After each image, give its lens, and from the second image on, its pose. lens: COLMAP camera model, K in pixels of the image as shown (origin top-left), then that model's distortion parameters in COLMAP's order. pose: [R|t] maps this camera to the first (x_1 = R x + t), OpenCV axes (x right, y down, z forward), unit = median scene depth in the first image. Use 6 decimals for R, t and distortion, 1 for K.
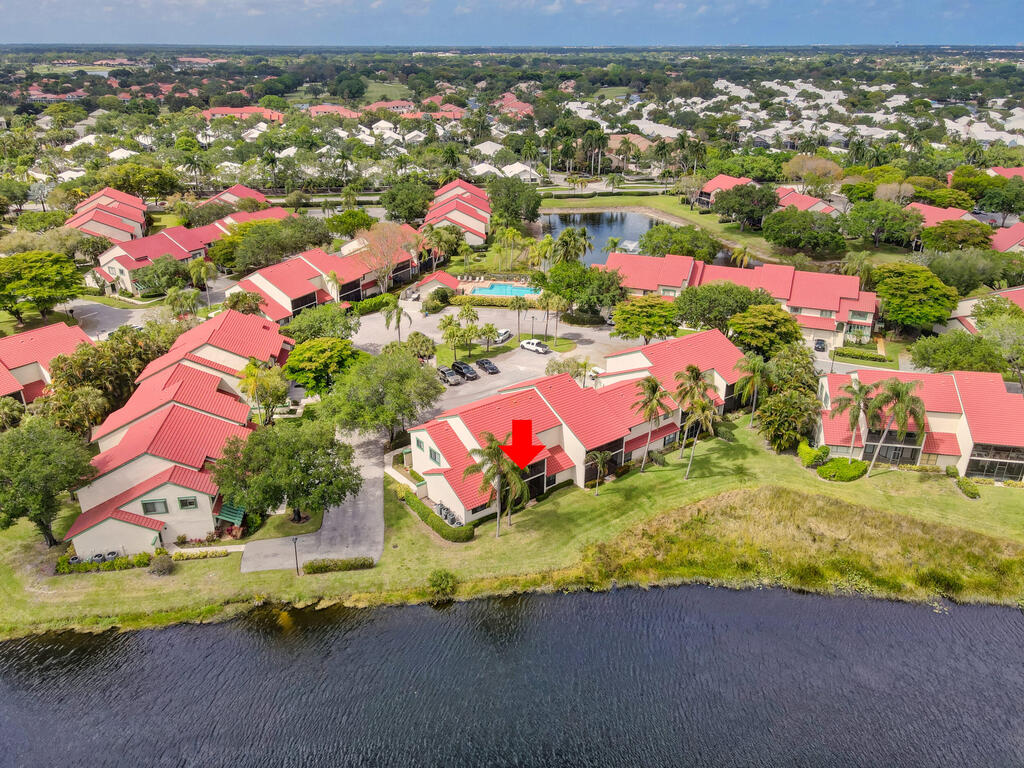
lens RADIAL K [[750.6, 0, 512.0], [0, 750.6, 384.0], [0, 0, 1]] dist [0.019129, 0.004582]
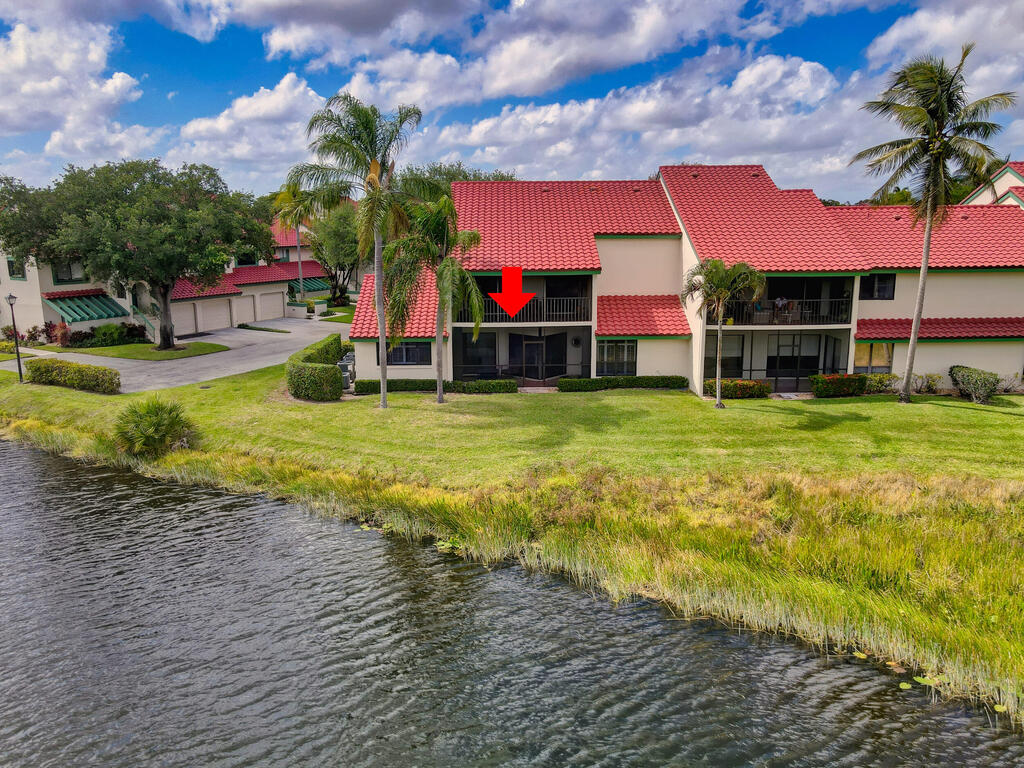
lens RADIAL K [[750.6, 0, 512.0], [0, 750.6, 384.0], [0, 0, 1]] dist [0.019129, 0.004582]
pose [[0.803087, 0.118908, -0.583877, 0.244988], [-0.240686, 0.961125, -0.135313, 0.212591], [0.545089, 0.249200, 0.800486, 0.666456]]
